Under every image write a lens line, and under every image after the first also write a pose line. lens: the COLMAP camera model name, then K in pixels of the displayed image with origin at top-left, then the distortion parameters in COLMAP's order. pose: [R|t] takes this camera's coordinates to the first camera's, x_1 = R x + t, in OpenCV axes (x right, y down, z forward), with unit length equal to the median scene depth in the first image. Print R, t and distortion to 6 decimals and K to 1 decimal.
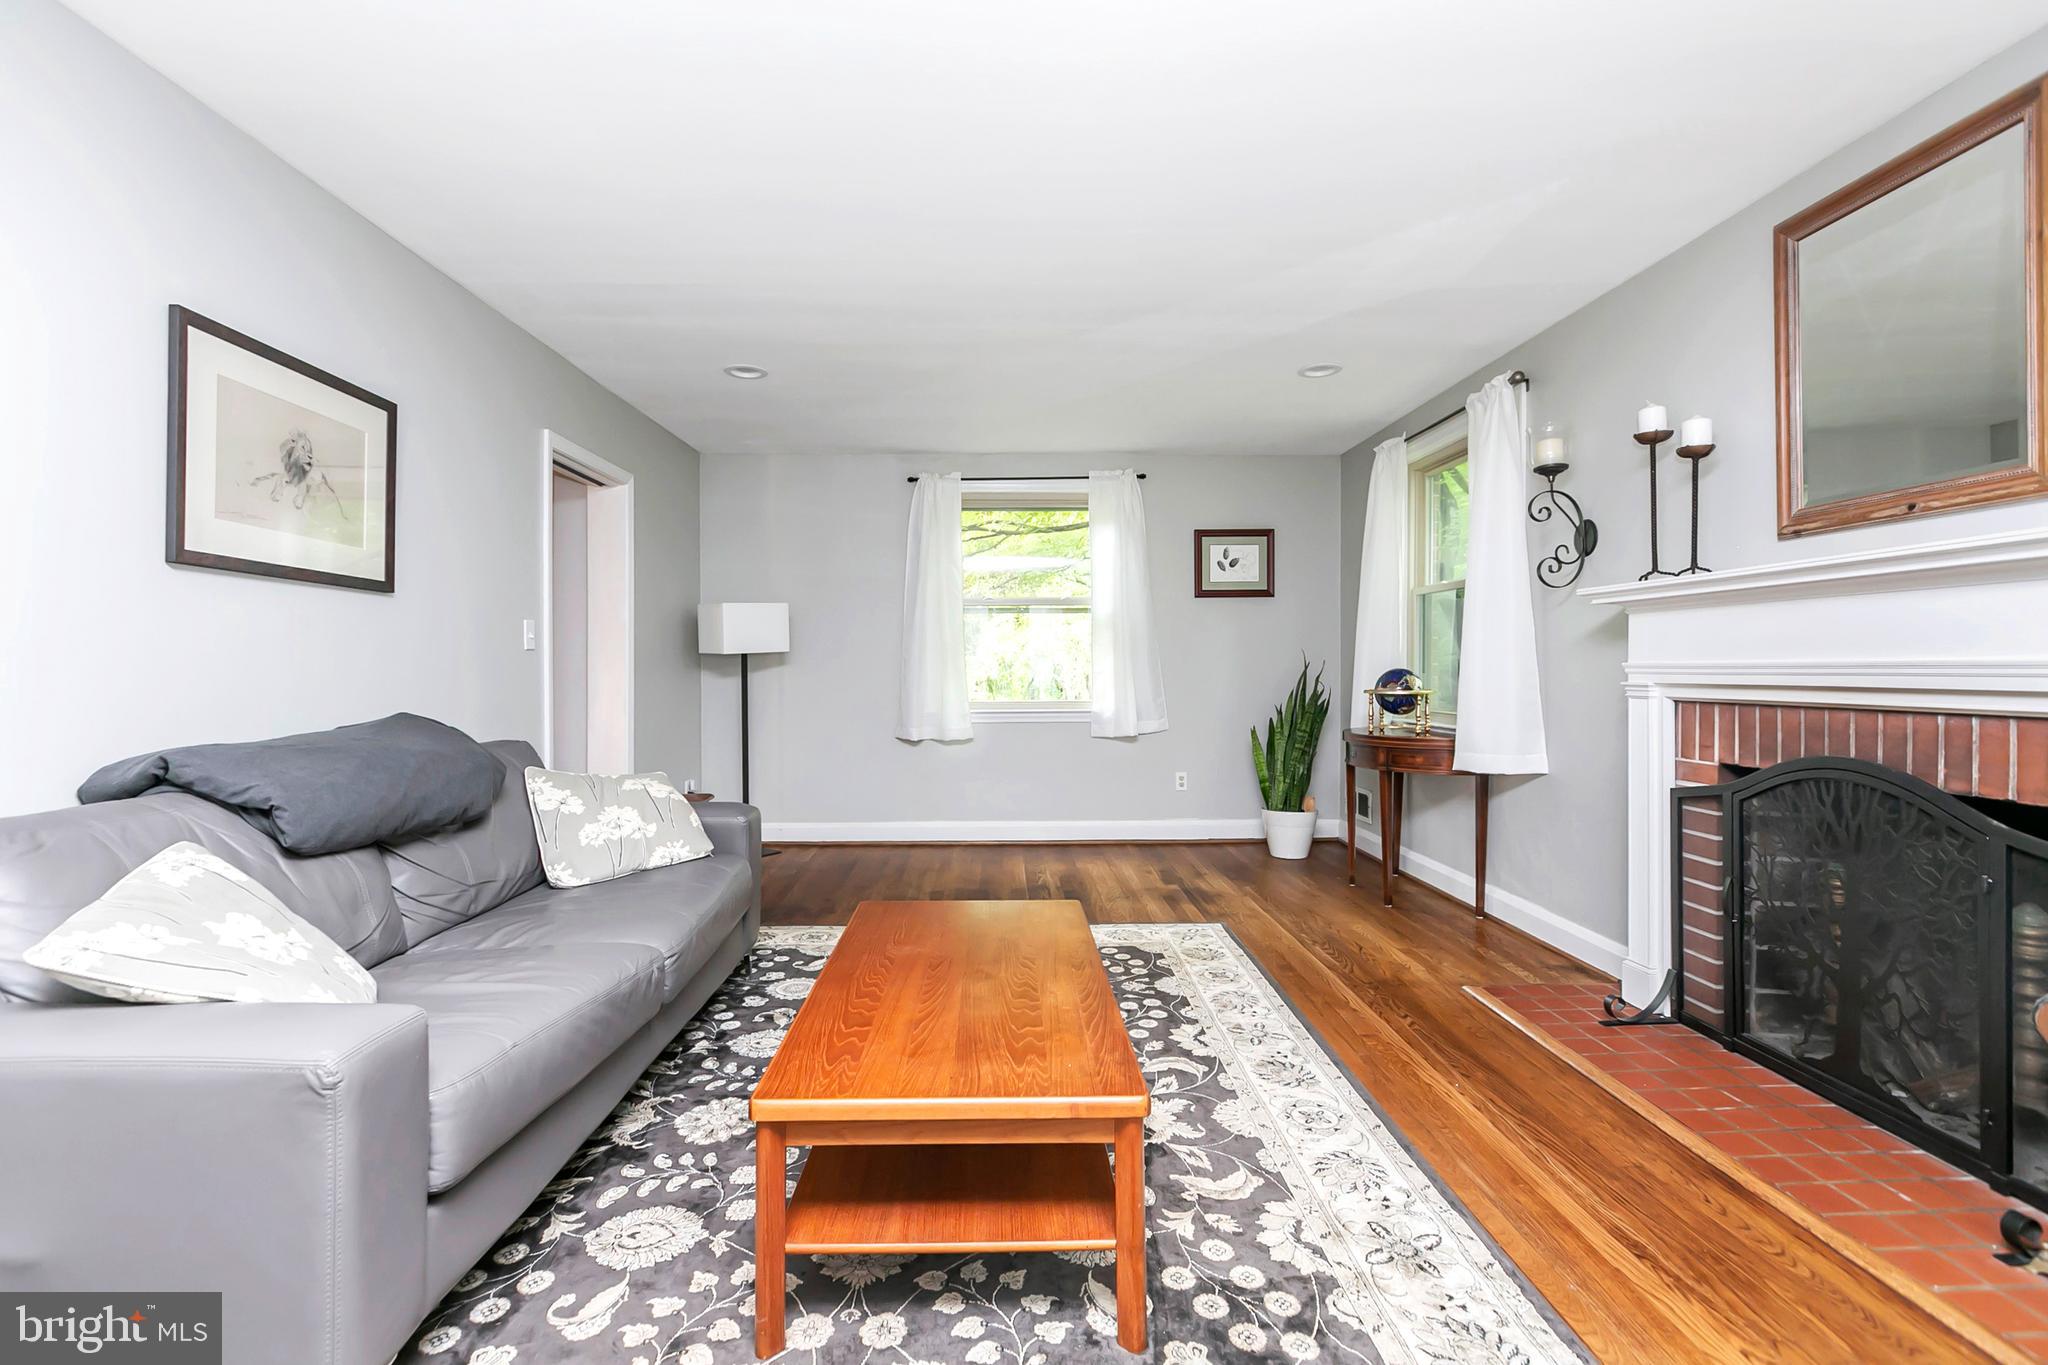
lens RADIAL K [[929.5, 0, 981.6], [0, 929.5, 681.5], [0, 0, 1]] dist [-0.000748, 0.000475]
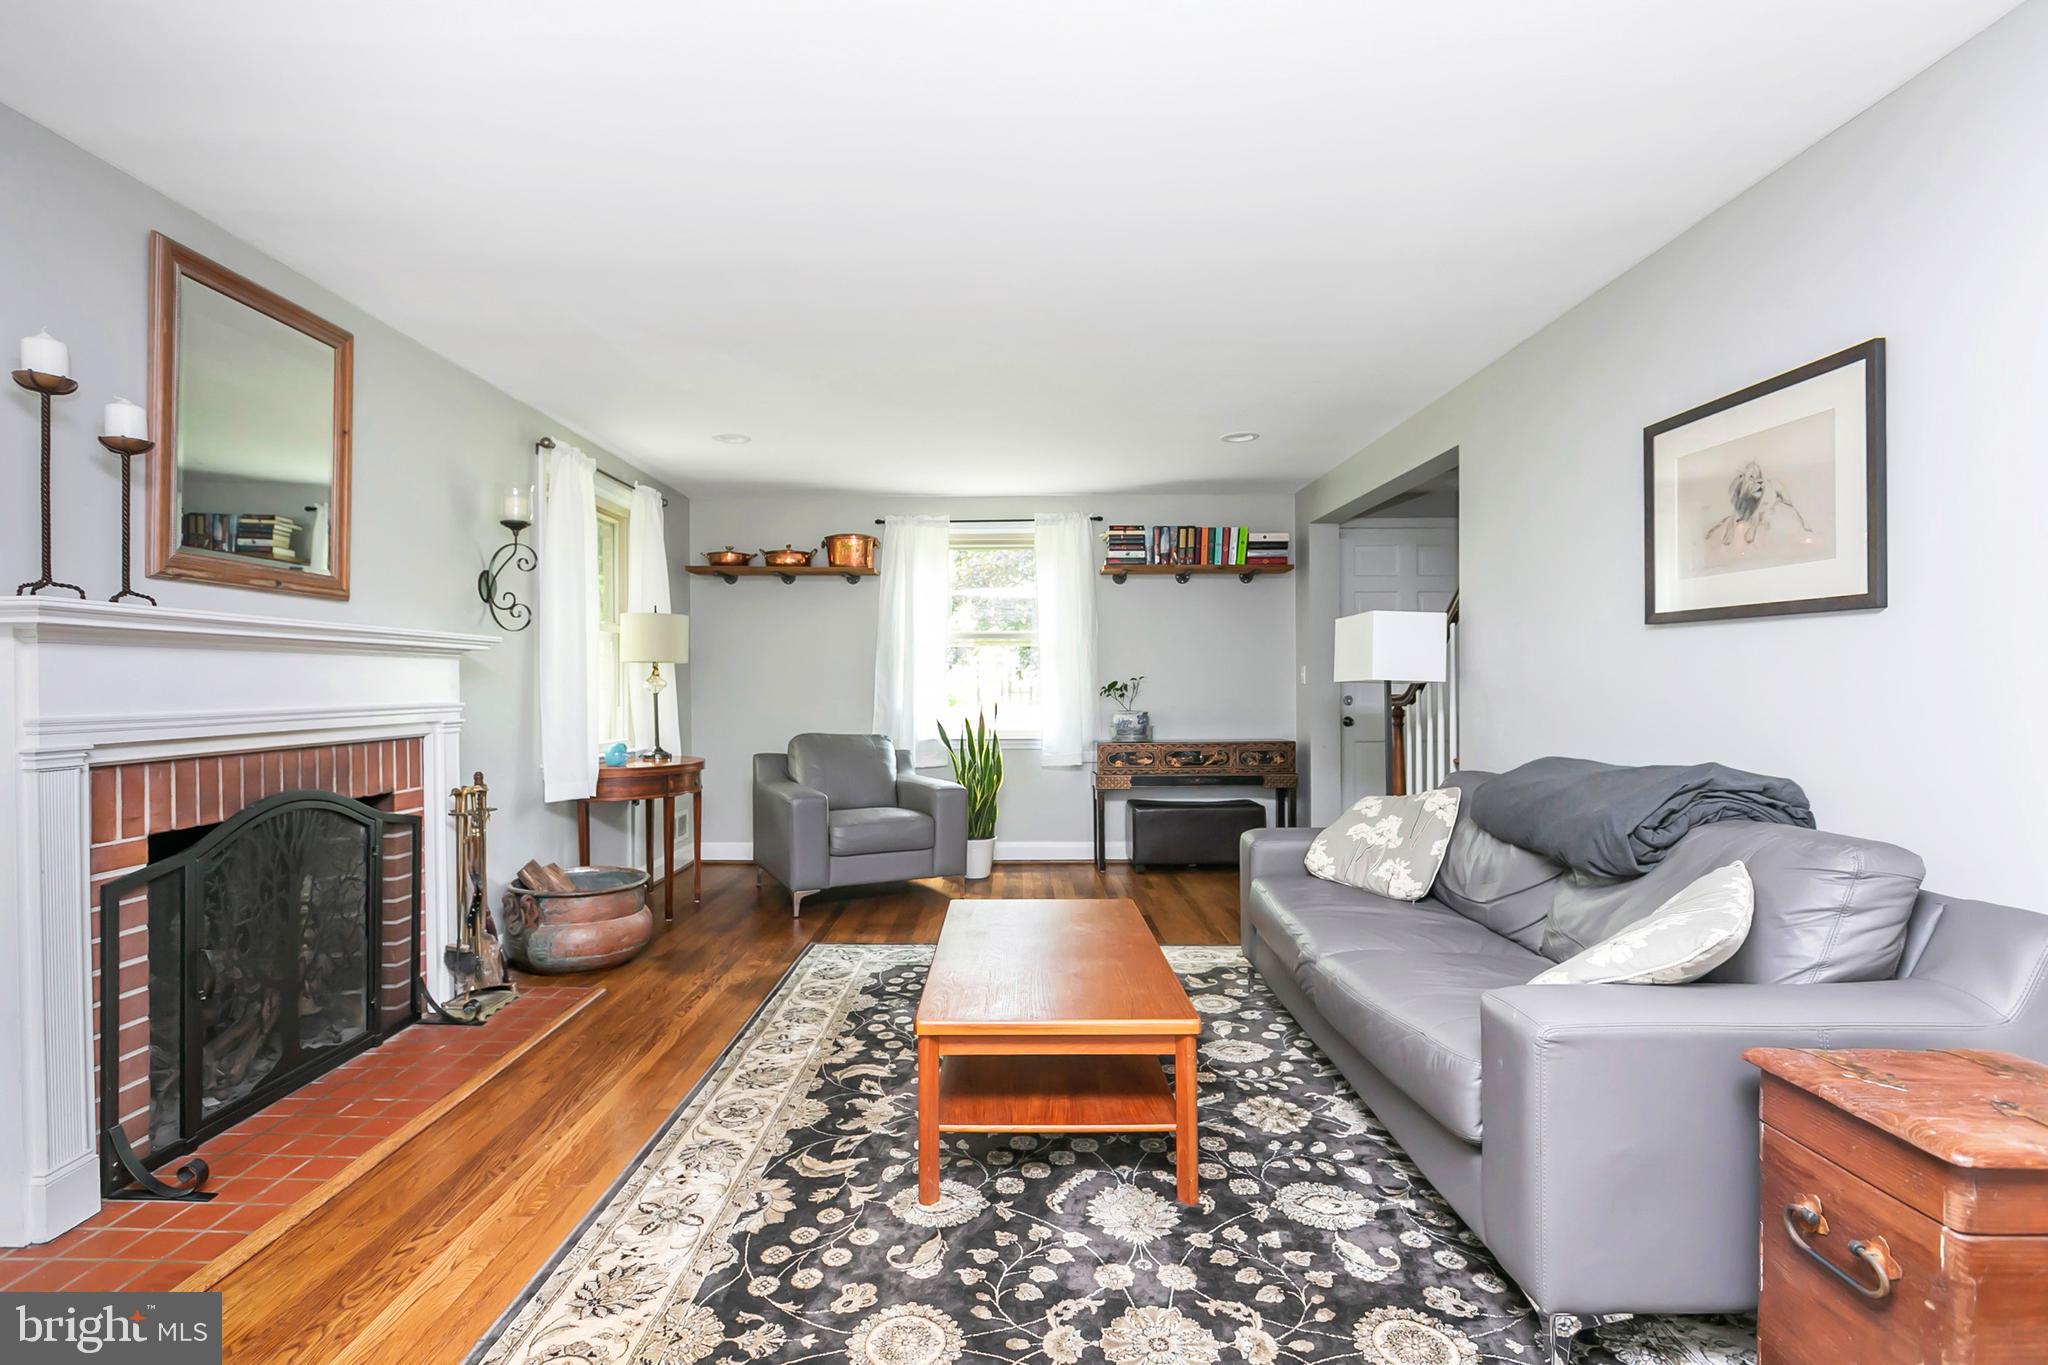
lens RADIAL K [[929.5, 0, 981.6], [0, 929.5, 681.5], [0, 0, 1]] dist [-0.000748, 0.000475]
pose [[-0.999719, 0.005934, 0.022955, 0.035075], [0.006248, 0.999888, 0.013619, -0.061588], [-0.022872, 0.013758, -0.999644, 1.999378]]
